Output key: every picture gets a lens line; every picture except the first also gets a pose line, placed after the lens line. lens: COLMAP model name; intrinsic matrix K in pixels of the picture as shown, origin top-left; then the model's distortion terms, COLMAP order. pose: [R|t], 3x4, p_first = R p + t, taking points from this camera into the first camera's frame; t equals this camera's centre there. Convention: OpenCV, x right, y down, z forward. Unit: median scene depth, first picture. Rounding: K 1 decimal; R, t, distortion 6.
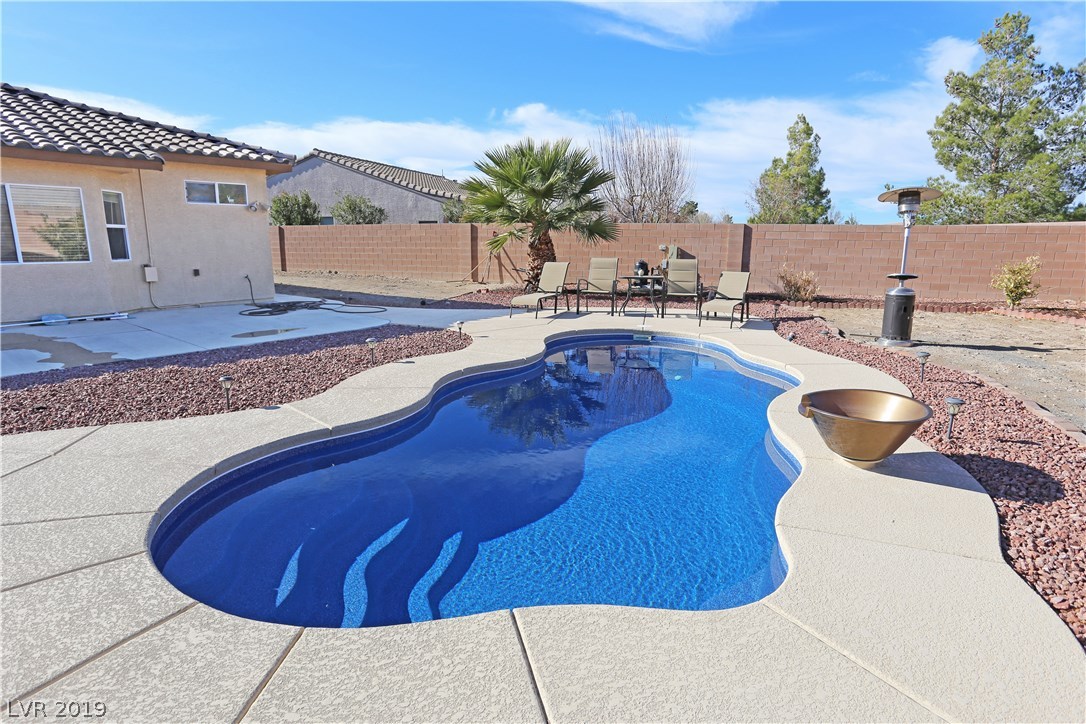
lens RADIAL K [[592.8, 0, 543.0], [0, 592.8, 362.0], [0, 0, 1]] dist [-0.058789, 0.033302]
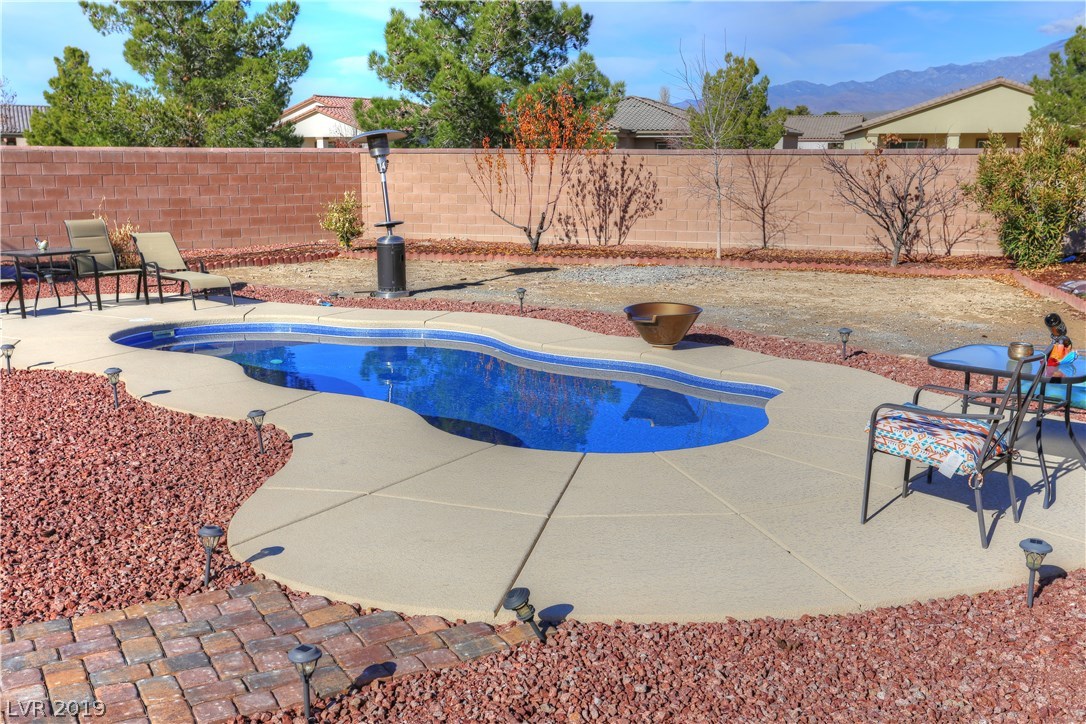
lens RADIAL K [[1232.7, 0, 543.0], [0, 1232.7, 362.0], [0, 0, 1]] dist [0.073741, 0.013464]
pose [[0.378753, -0.164808, 0.910705, -0.571375], [0.190600, 0.976814, 0.097503, -0.037615], [-0.905659, 0.136650, 0.401383, -0.002778]]
